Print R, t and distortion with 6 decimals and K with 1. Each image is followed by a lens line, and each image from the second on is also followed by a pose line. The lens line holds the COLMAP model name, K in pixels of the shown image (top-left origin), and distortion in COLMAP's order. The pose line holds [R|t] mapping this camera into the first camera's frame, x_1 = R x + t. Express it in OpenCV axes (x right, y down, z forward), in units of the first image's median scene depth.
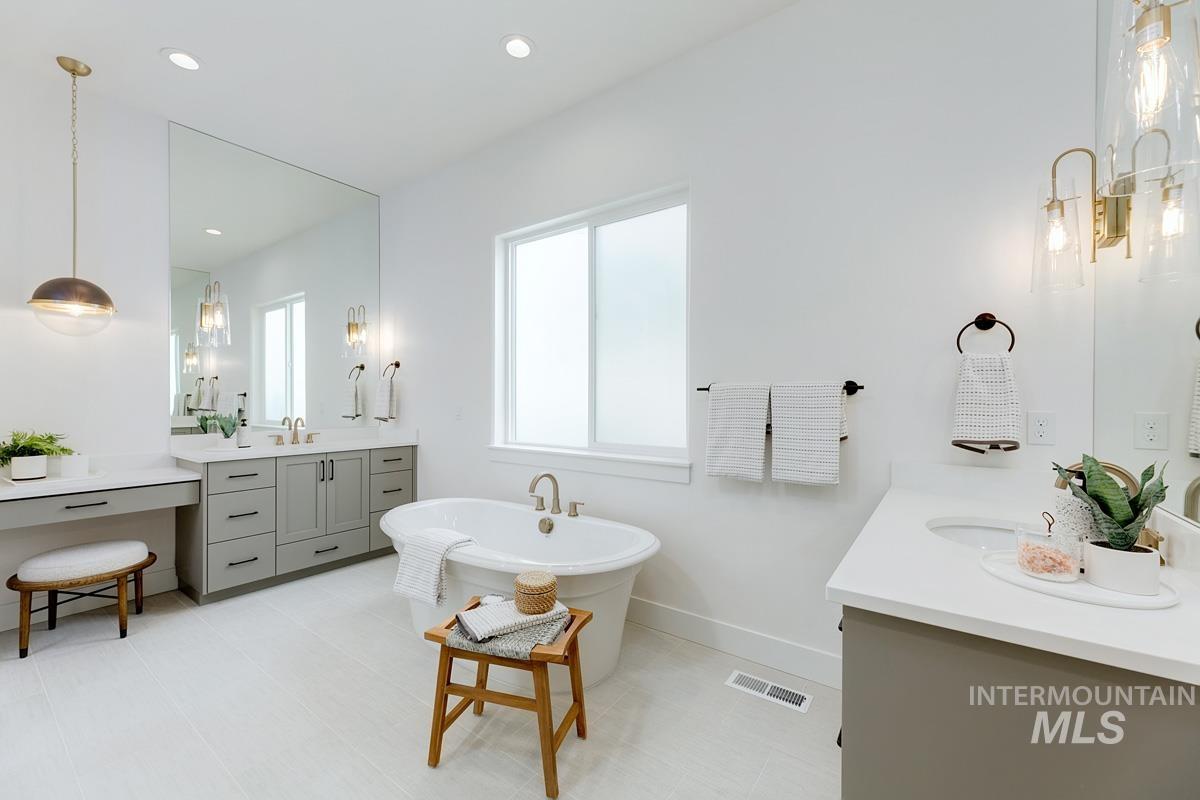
lens RADIAL K [[485.5, 0, 595.9], [0, 485.5, 401.4], [0, 0, 1]] dist [0.004487, 0.000775]
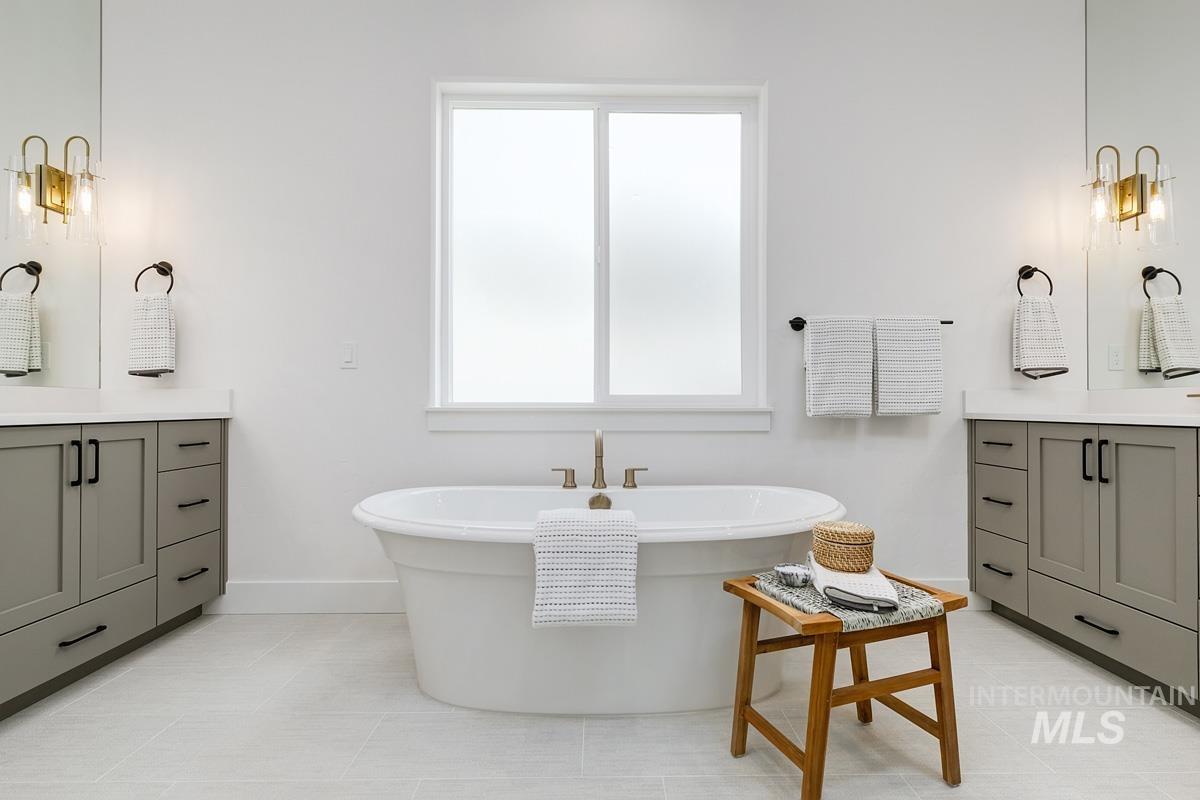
lens RADIAL K [[569.6, 0, 603.0], [0, 569.6, 398.9], [0, 0, 1]] dist [0.000797, -0.000637]
pose [[0.793120, 0.005040, 0.609044, -0.546269], [0.004330, 0.999894, -0.013913, 0.101582], [-0.609050, 0.013672, 0.793014, 0.302224]]
